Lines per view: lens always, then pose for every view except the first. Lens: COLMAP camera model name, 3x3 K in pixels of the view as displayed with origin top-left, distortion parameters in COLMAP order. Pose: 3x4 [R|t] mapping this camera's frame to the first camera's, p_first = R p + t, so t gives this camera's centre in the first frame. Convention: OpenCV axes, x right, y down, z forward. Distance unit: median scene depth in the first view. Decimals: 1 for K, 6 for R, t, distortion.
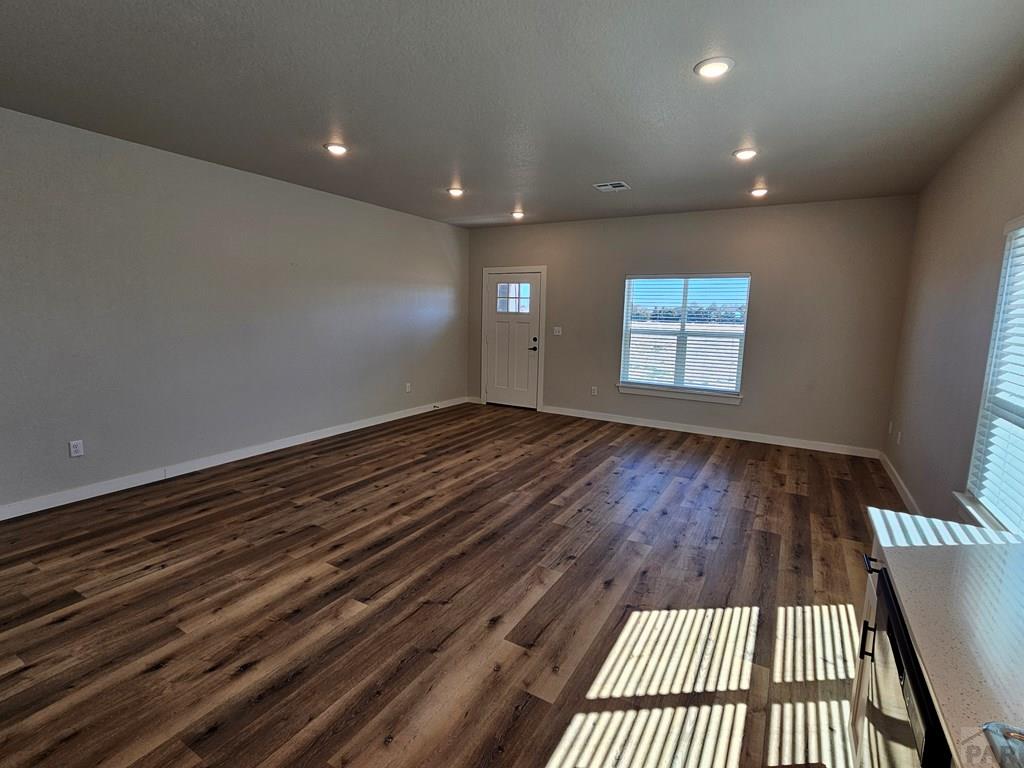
lens RADIAL K [[491.9, 0, 508.0], [0, 491.9, 381.0], [0, 0, 1]] dist [-0.000053, 0.001902]
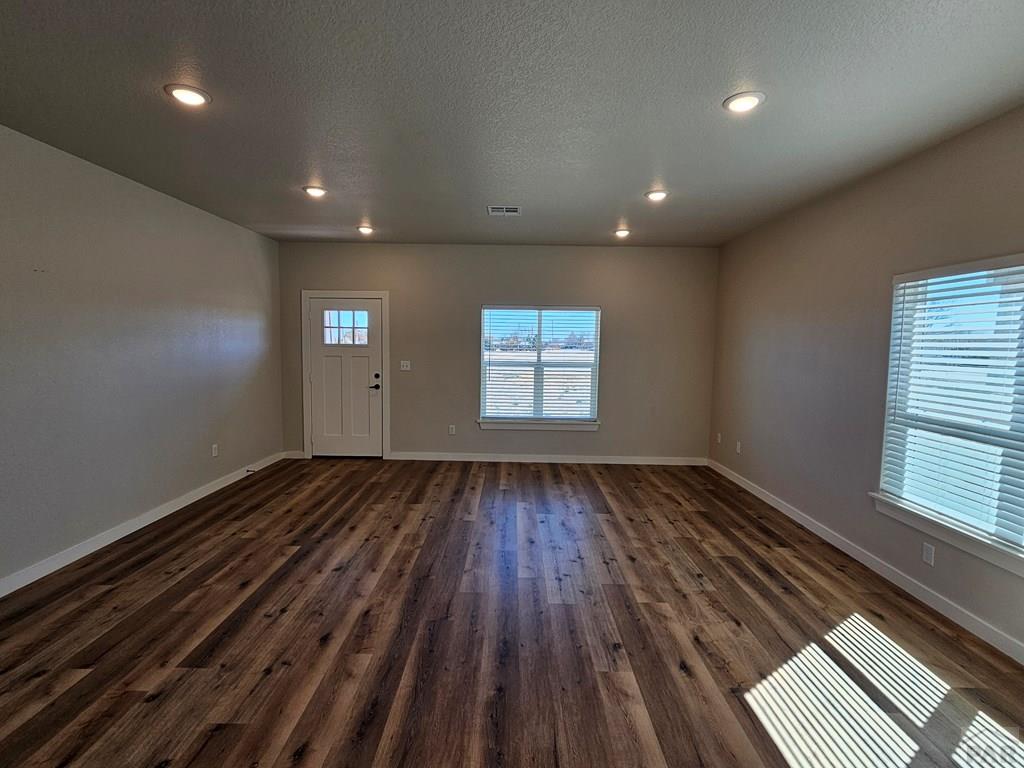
lens RADIAL K [[491.9, 0, 513.5], [0, 491.9, 380.3], [0, 0, 1]] dist [-0.000053, 0.001902]
pose [[0.862642, -0.047276, 0.503600, -0.278470], [0.075301, 0.996531, -0.035438, -0.046018], [-0.500178, 0.068492, 0.863210, 0.231790]]
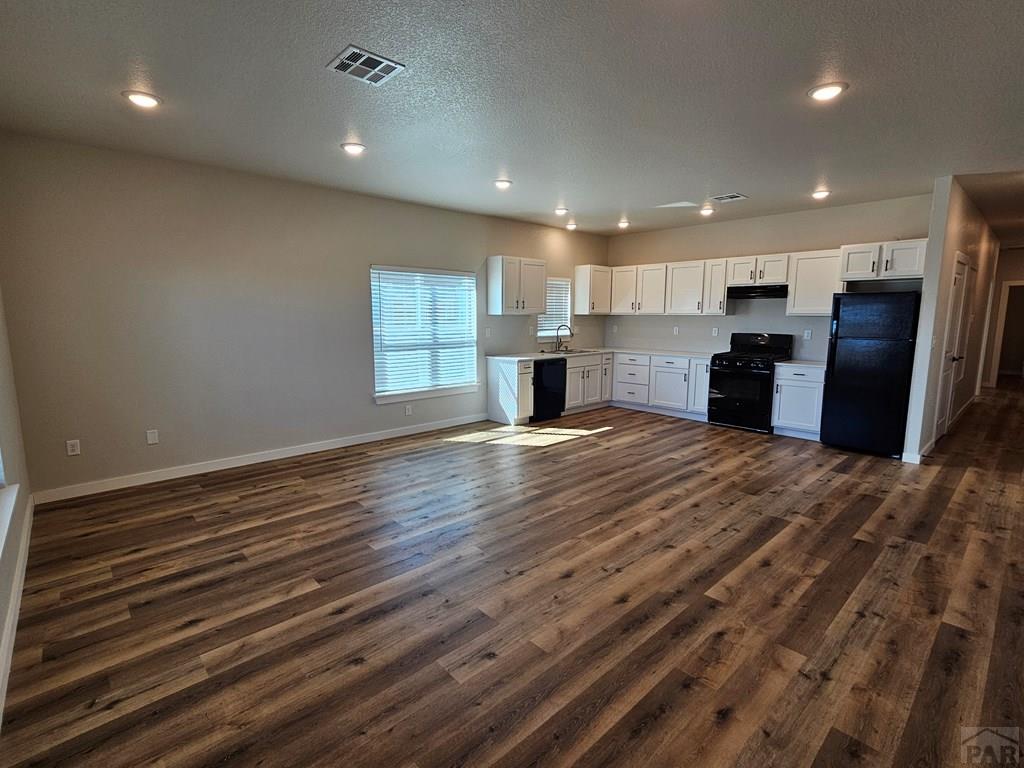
lens RADIAL K [[491.9, 0, 506.2], [0, 491.9, 382.1], [0, 0, 1]] dist [-0.000053, 0.001902]
pose [[-0.955894, -0.065063, 0.286416, -0.111785], [0.018277, 0.960090, 0.279095, -0.236227], [-0.293144, 0.272020, -0.916554, 1.659124]]
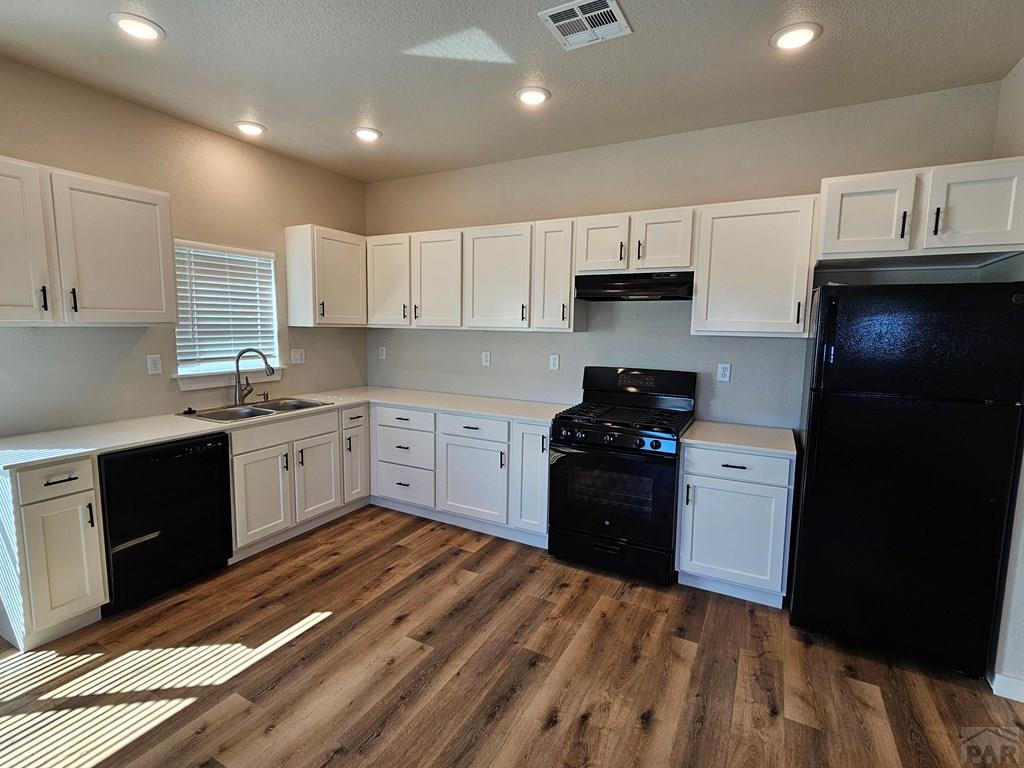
lens RADIAL K [[491.9, 0, 508.4], [0, 491.9, 382.2], [0, 0, 1]] dist [-0.000053, 0.001902]
pose [[-0.998600, -0.033801, -0.040686, -0.180030], [-0.043194, 0.965071, 0.258404, -0.118664], [0.030531, 0.259800, -0.965180, 0.784543]]
